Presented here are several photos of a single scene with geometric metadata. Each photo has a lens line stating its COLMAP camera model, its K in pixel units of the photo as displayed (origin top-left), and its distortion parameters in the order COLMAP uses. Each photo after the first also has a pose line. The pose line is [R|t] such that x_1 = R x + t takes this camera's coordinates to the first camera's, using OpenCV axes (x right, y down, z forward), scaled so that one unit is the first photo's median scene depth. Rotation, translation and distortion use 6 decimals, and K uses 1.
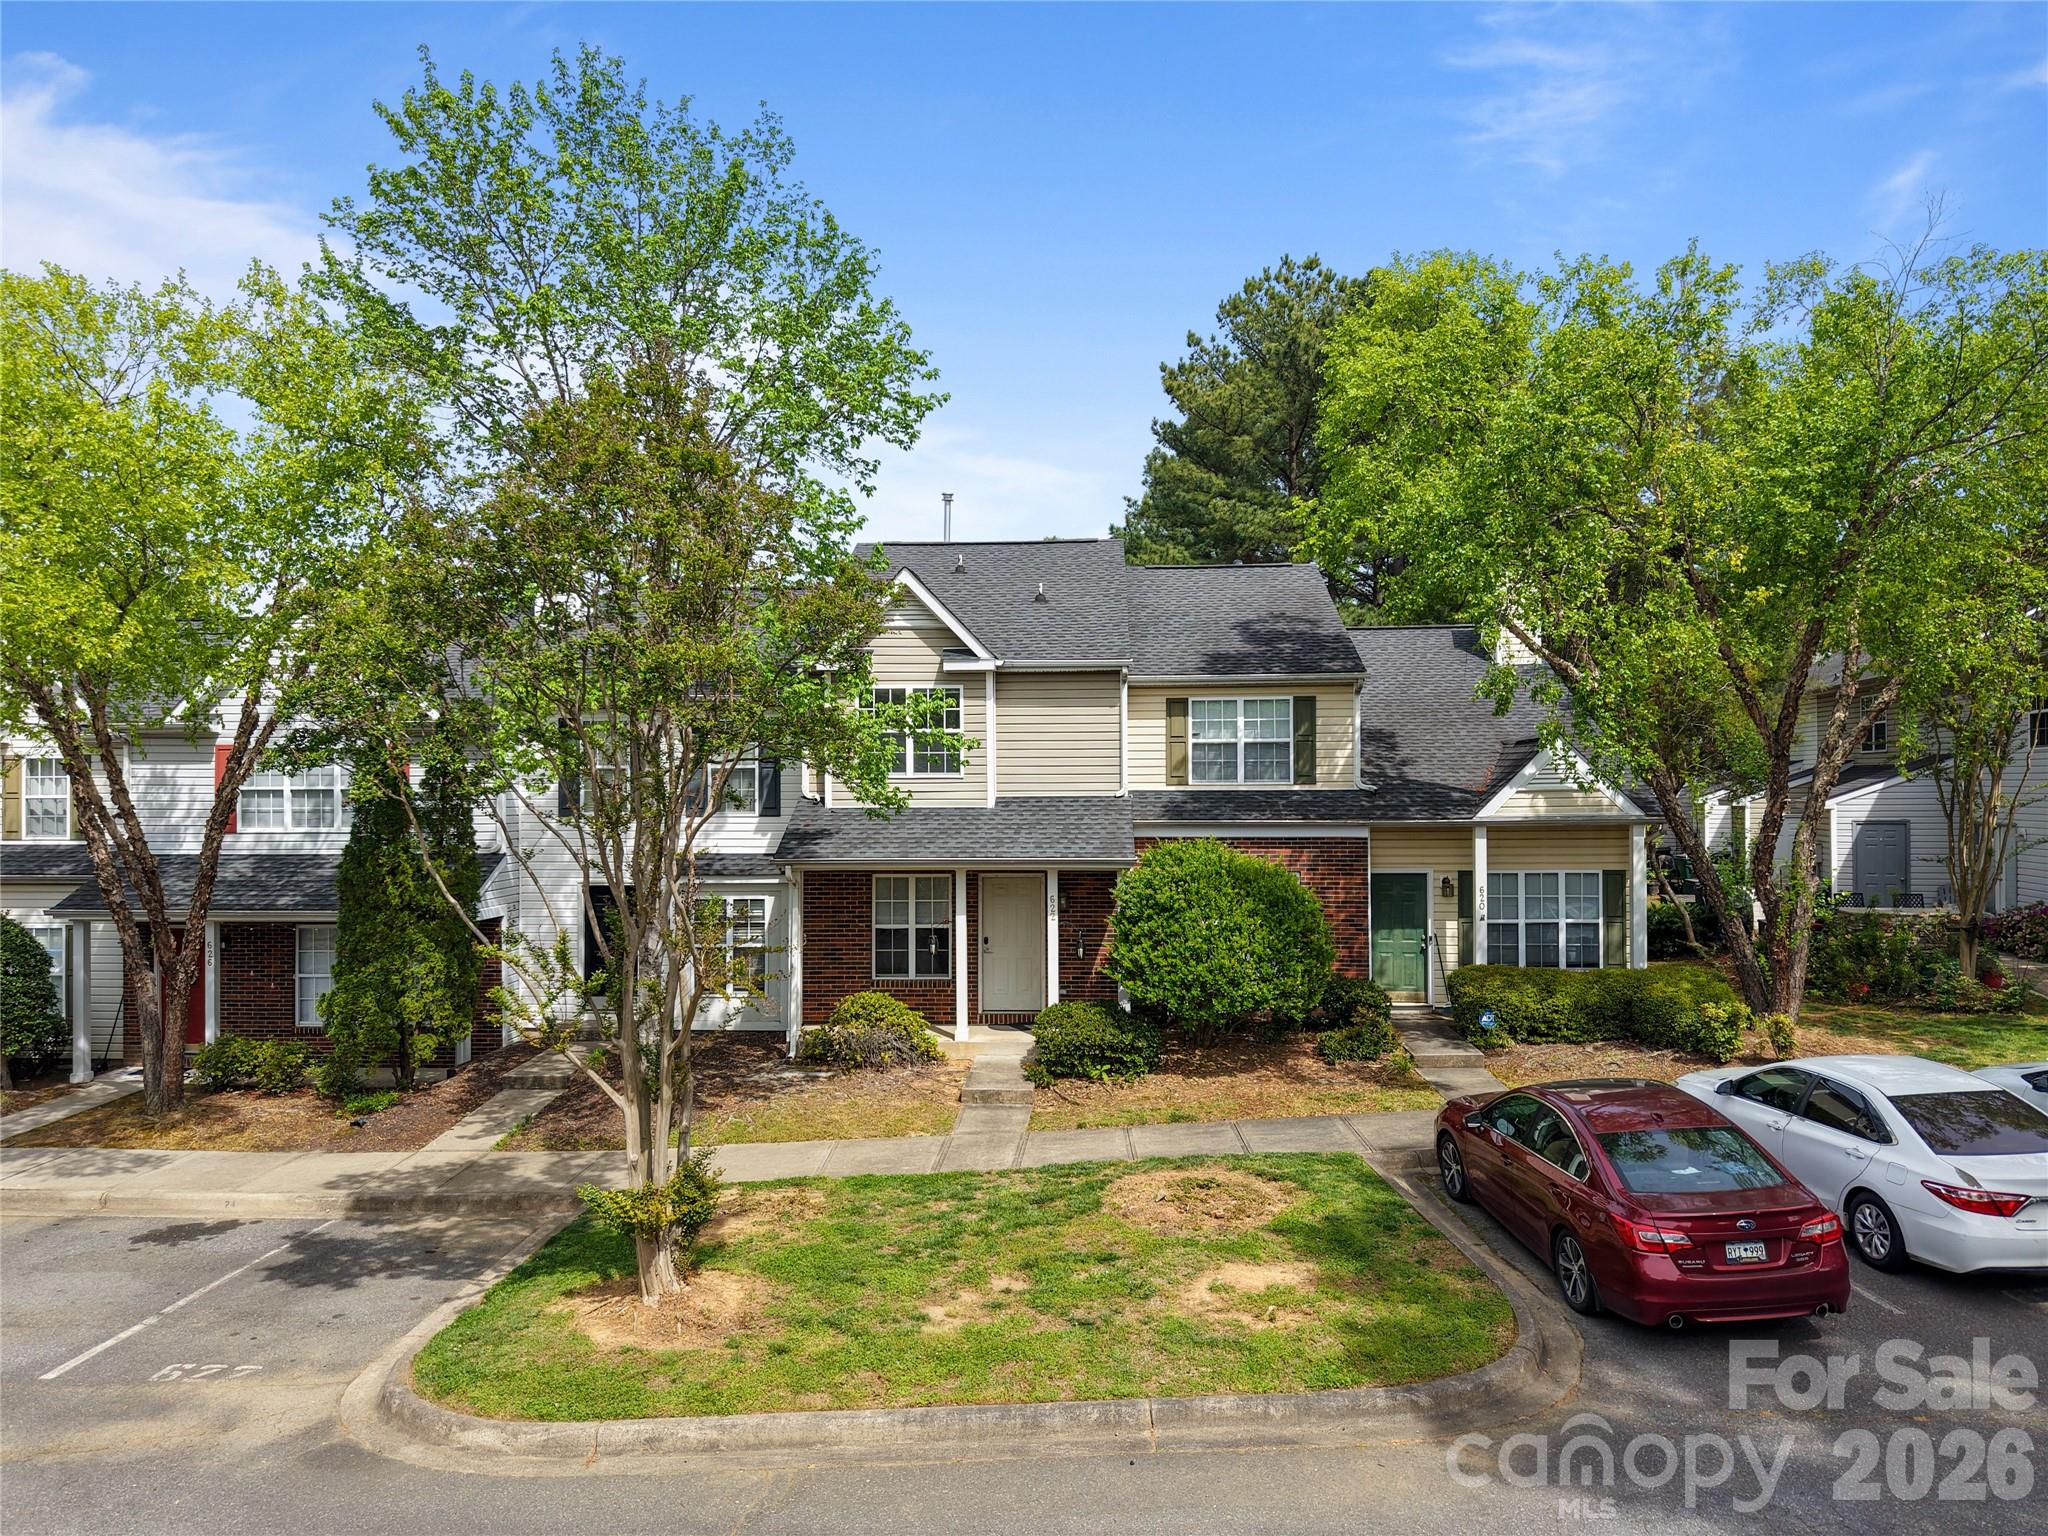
lens RADIAL K [[1420.4, 0, 1032.2], [0, 1420.4, 753.0], [0, 0, 1]] dist [0.003493, -0.030916]
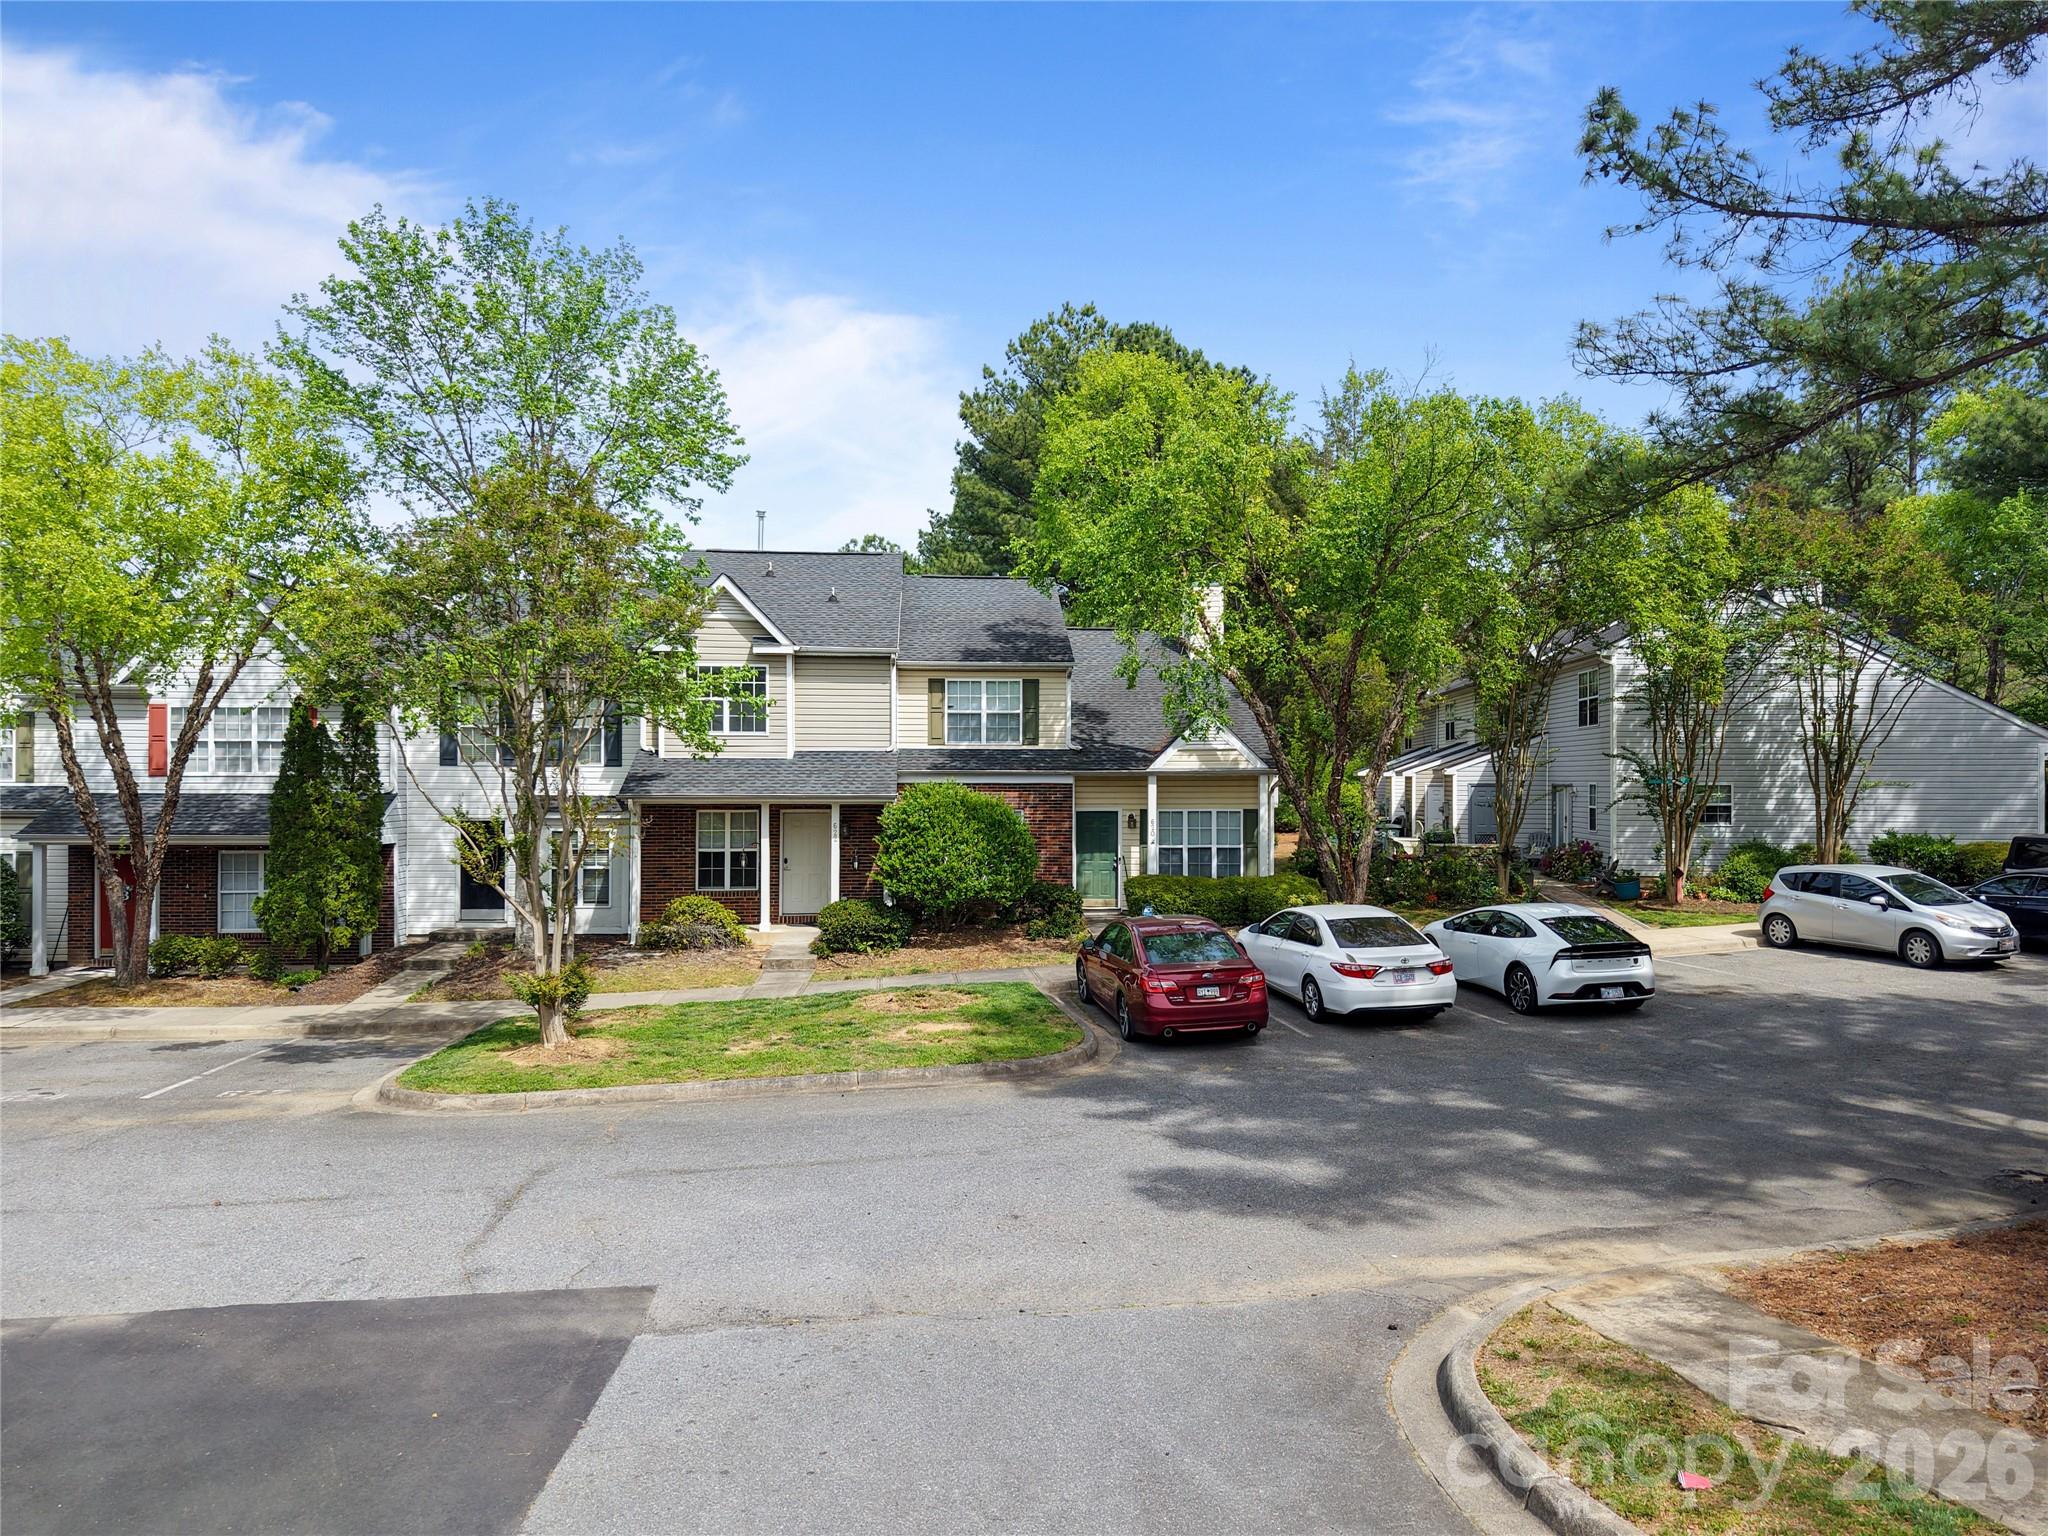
lens RADIAL K [[1420.4, 0, 1055.3], [0, 1420.4, 761.6], [0, 0, 1]] dist [0.003493, -0.030916]
pose [[0.990984, 0.008938, 0.133679, 0.046519], [-0.010339, 0.999899, 0.009791, 0.030557], [-0.133578, -0.011085, 0.990976, -0.399074]]
